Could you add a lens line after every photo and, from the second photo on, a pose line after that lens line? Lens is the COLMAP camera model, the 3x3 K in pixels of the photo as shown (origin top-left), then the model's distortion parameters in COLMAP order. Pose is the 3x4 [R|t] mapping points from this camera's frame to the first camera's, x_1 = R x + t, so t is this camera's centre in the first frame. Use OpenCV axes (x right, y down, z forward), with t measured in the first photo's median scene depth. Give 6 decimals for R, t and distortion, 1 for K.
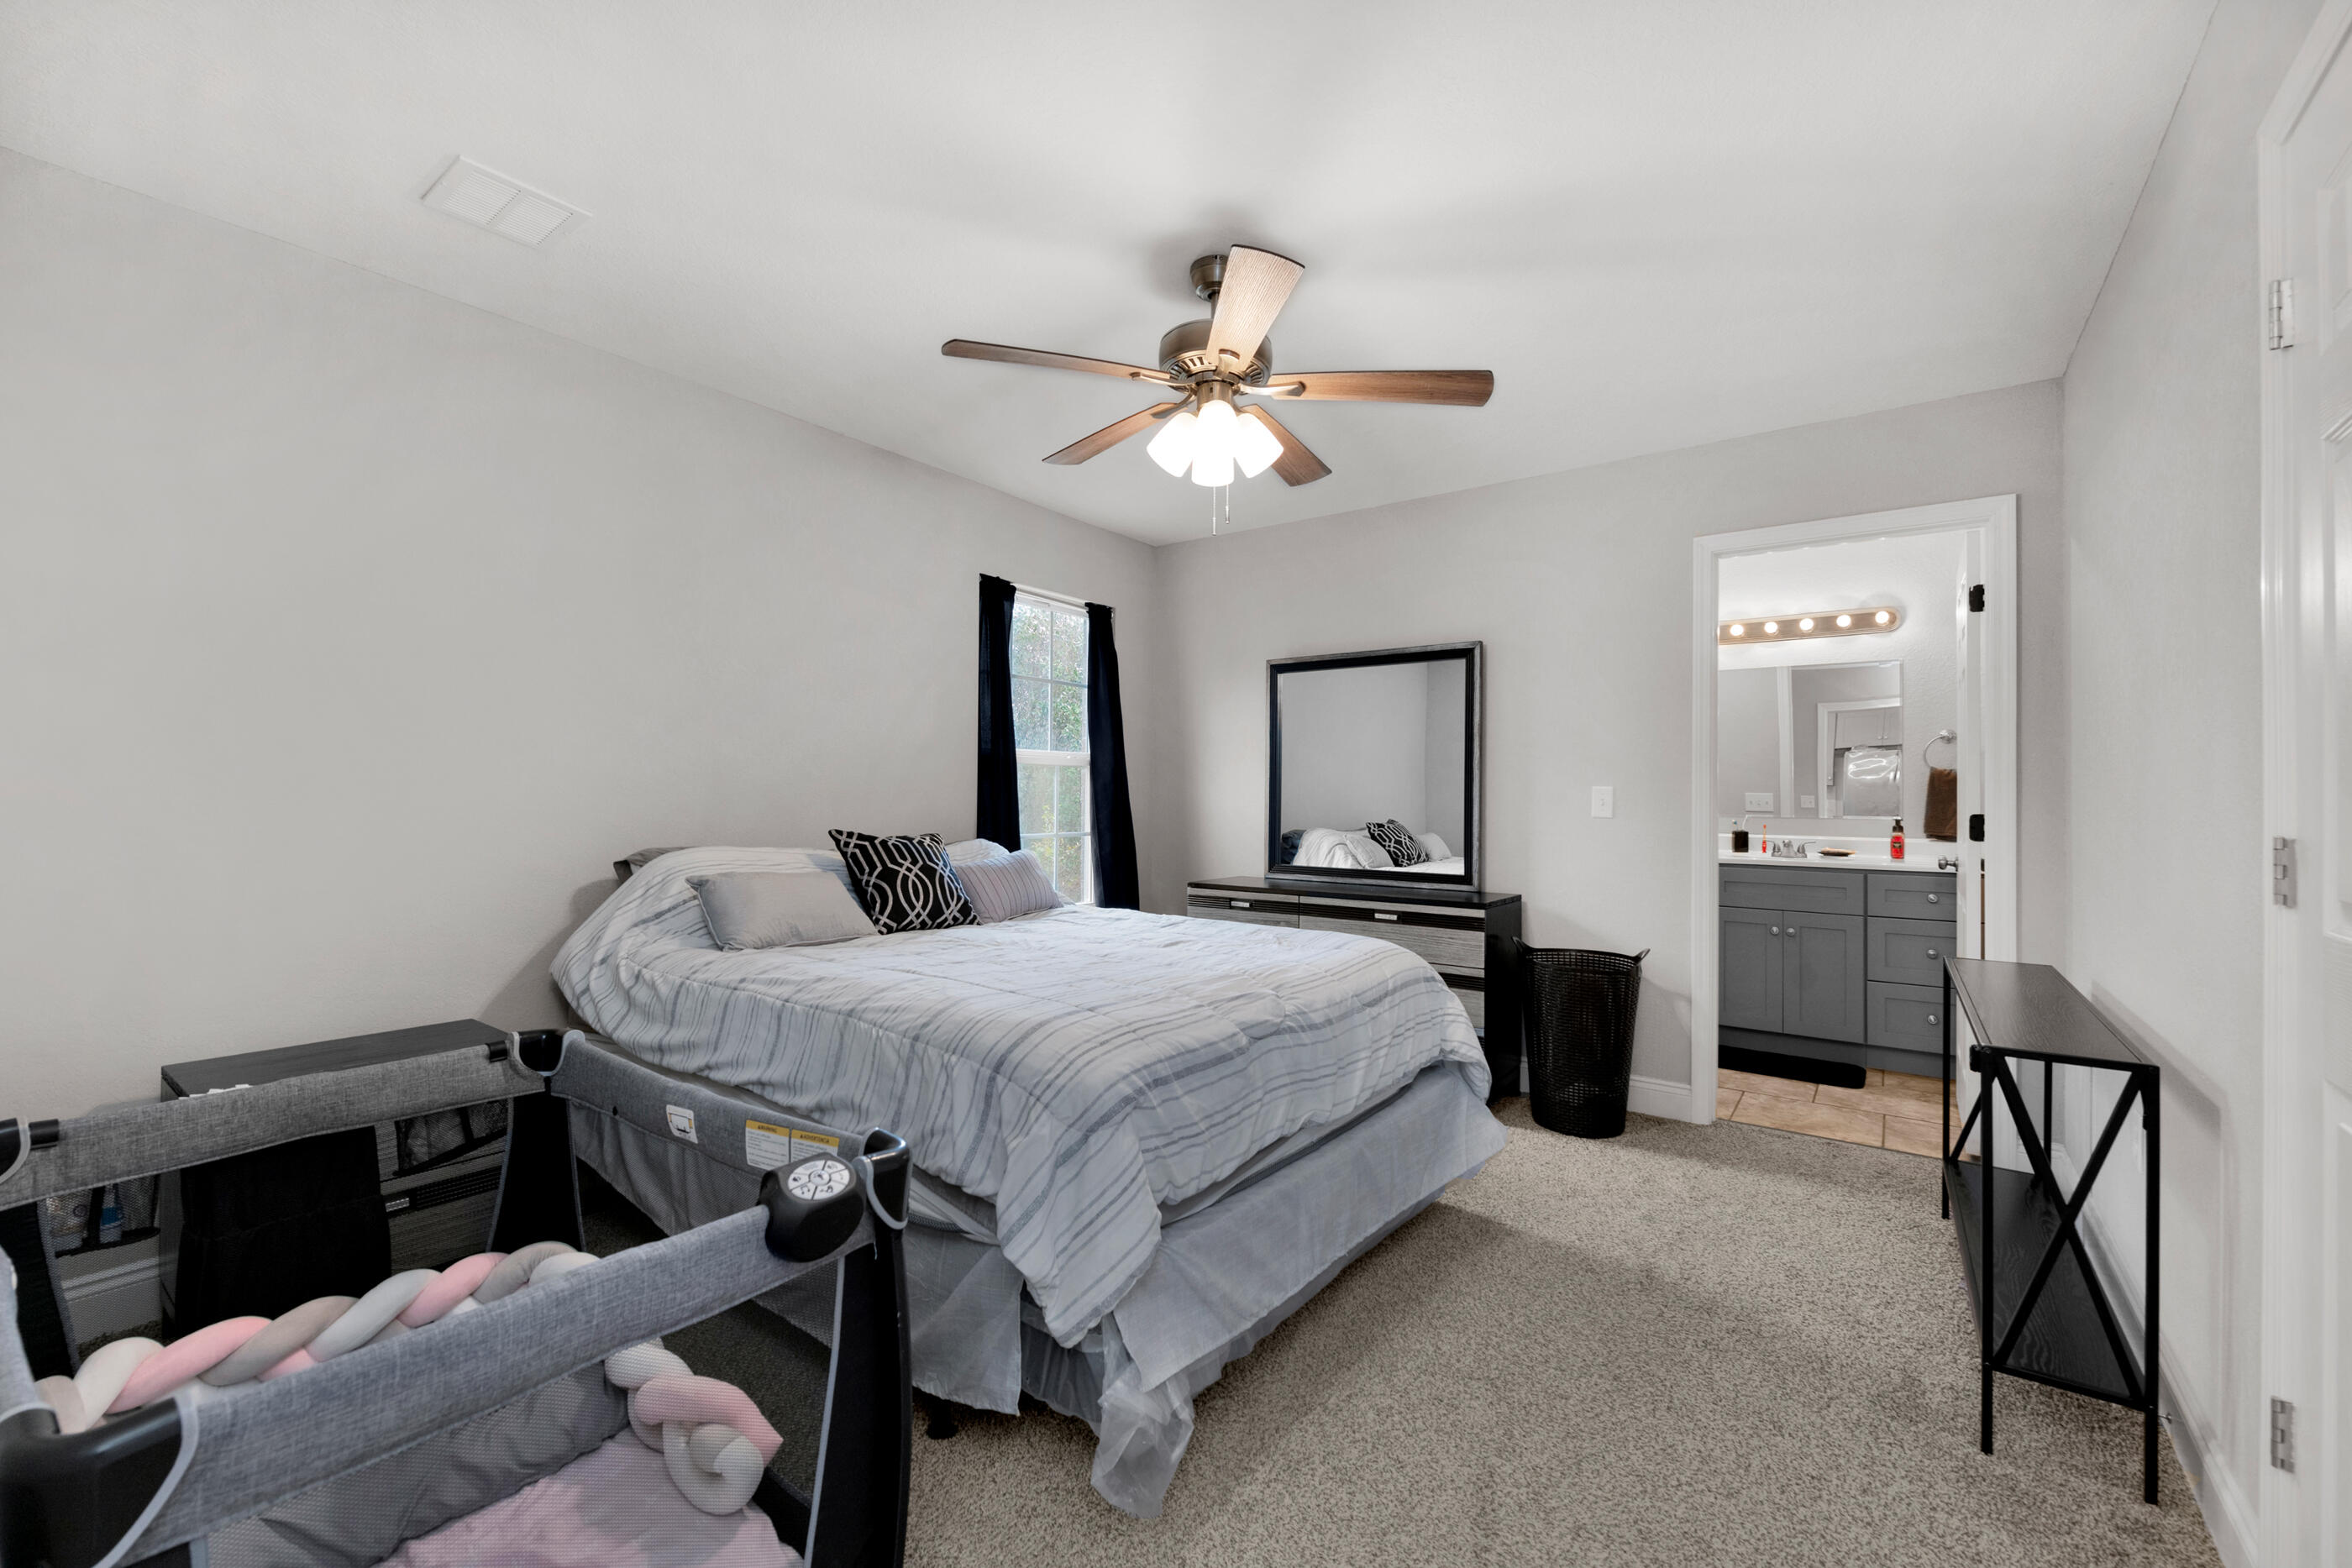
lens RADIAL K [[950.6, 0, 1171.0], [0, 950.6, 784.4], [0, 0, 1]] dist [0.006114, -0.005436]
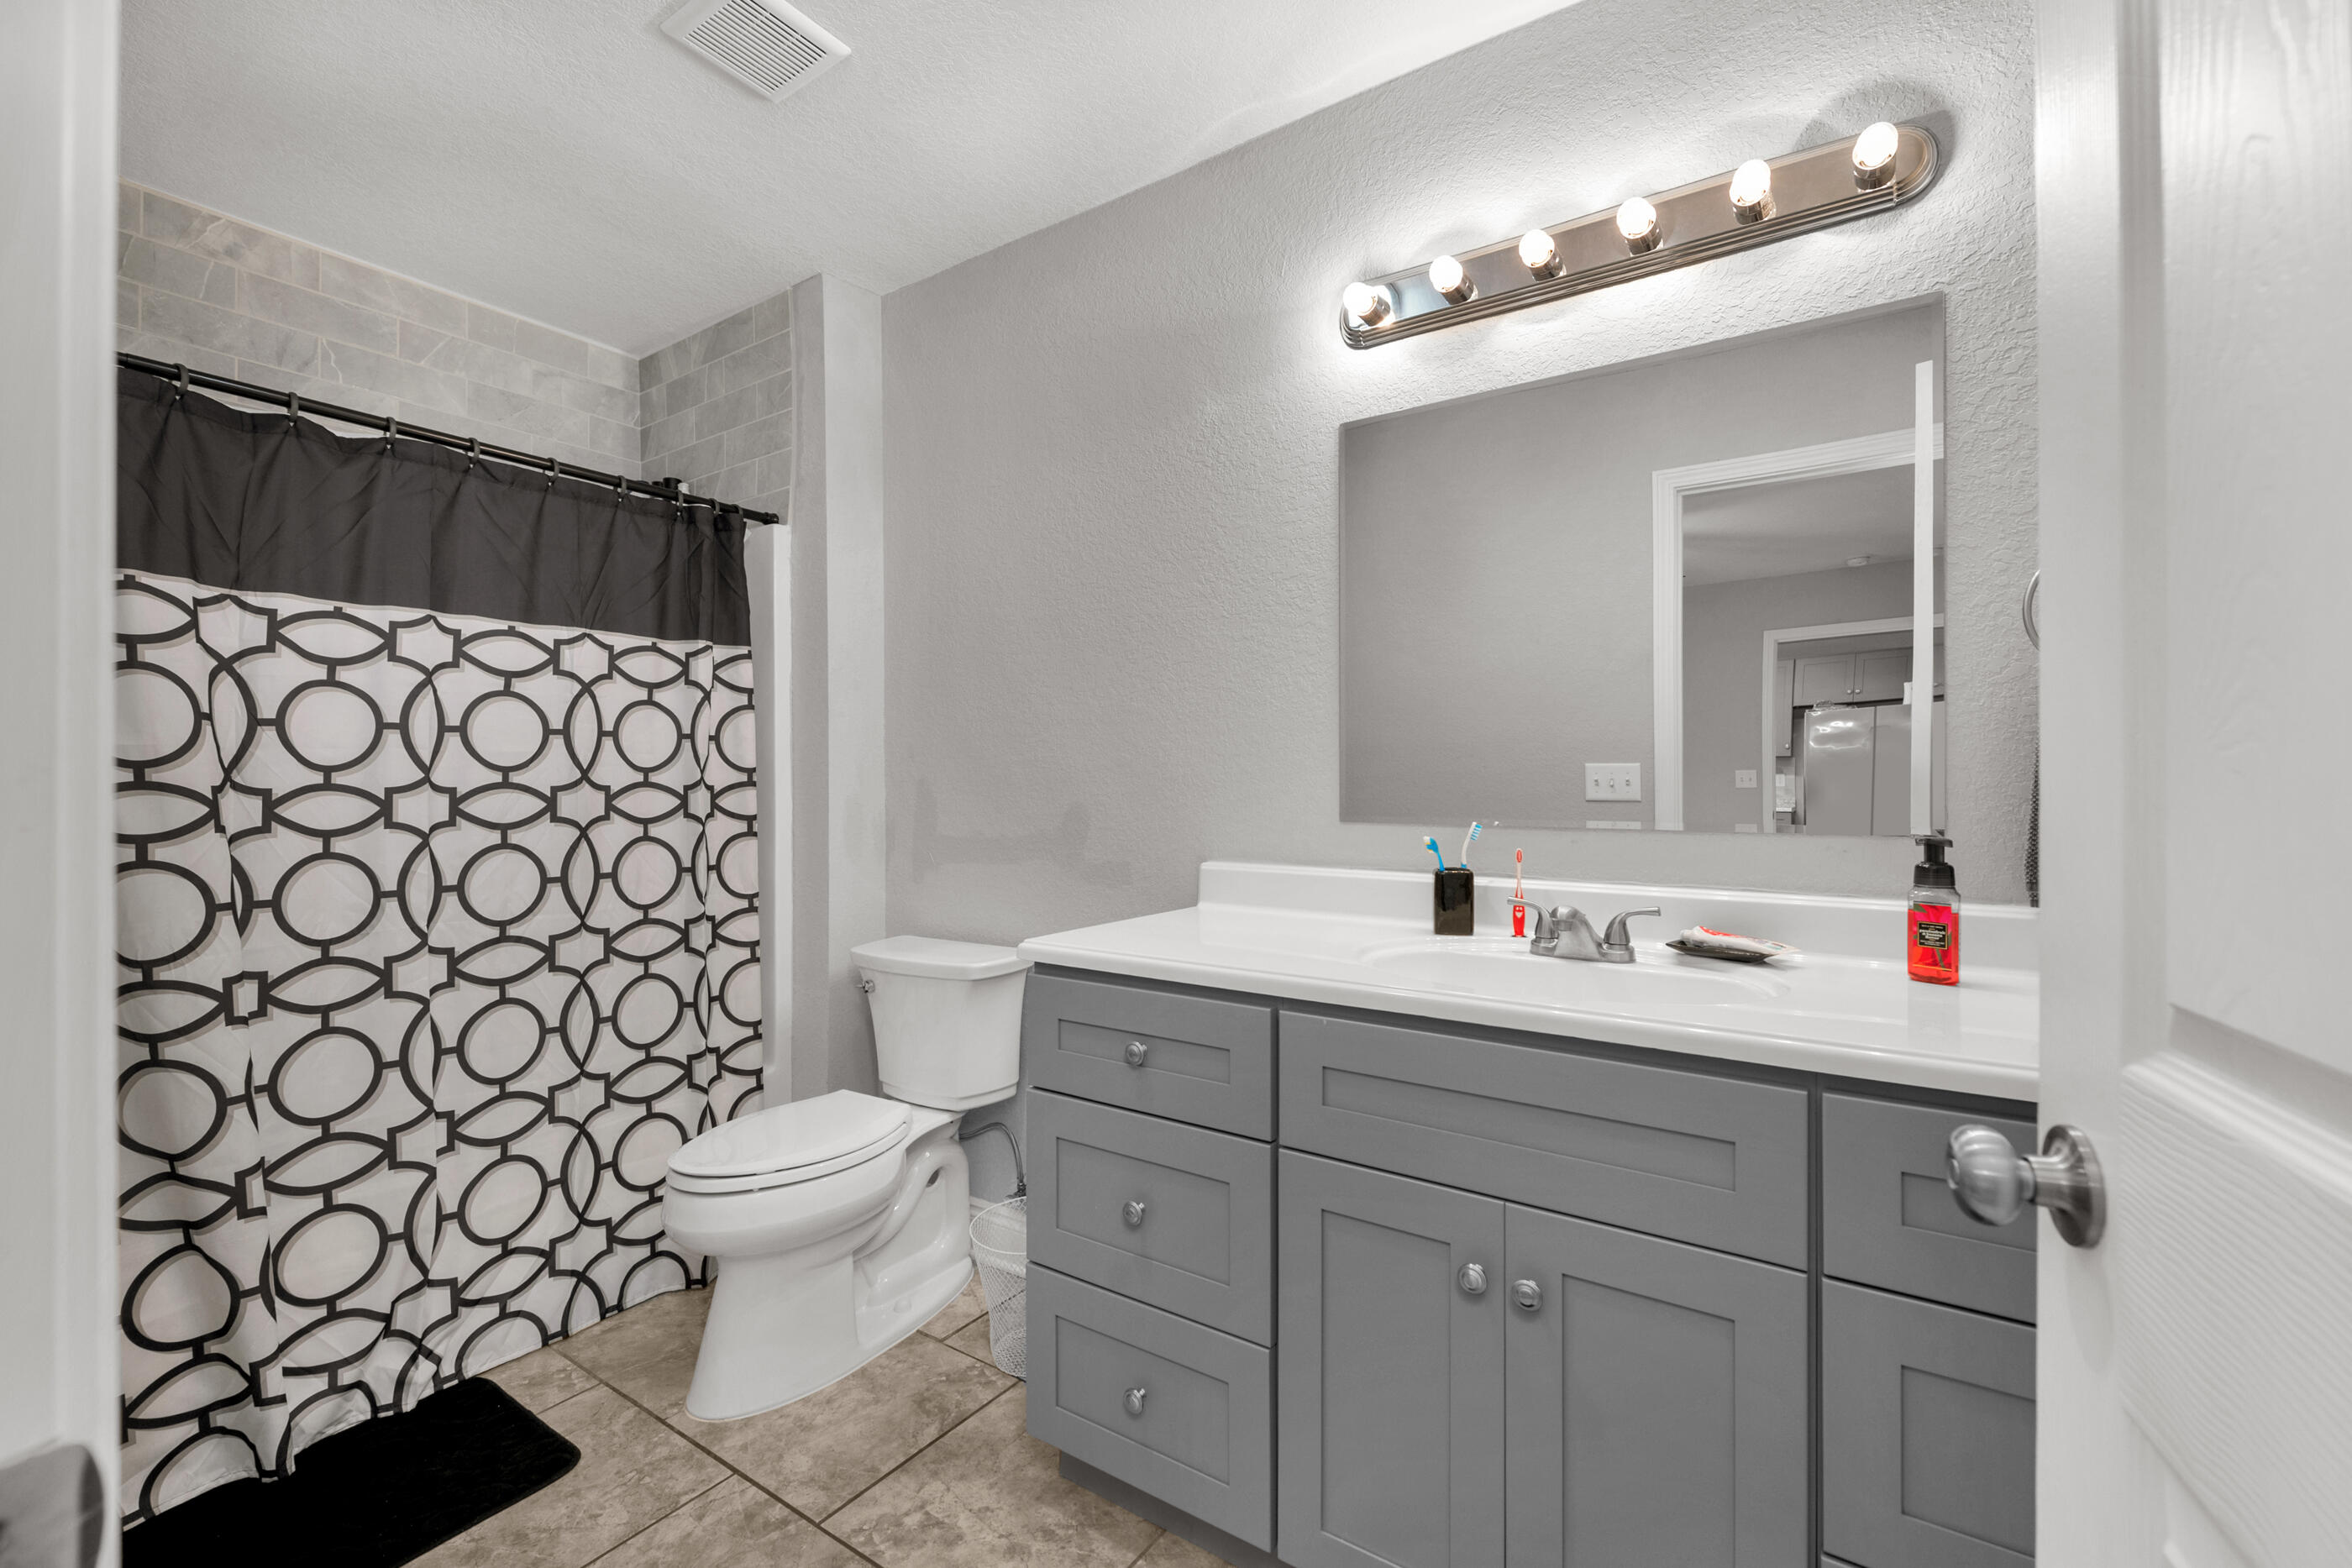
lens RADIAL K [[950.6, 0, 1171.0], [0, 950.6, 784.4], [0, 0, 1]] dist [0.006114, -0.005436]
pose [[0.999651, -0.014013, 0.022391, 0.516239], [0.013708, 0.999812, 0.013712, 0.013859], [-0.022579, -0.013401, 0.999655, 0.701801]]
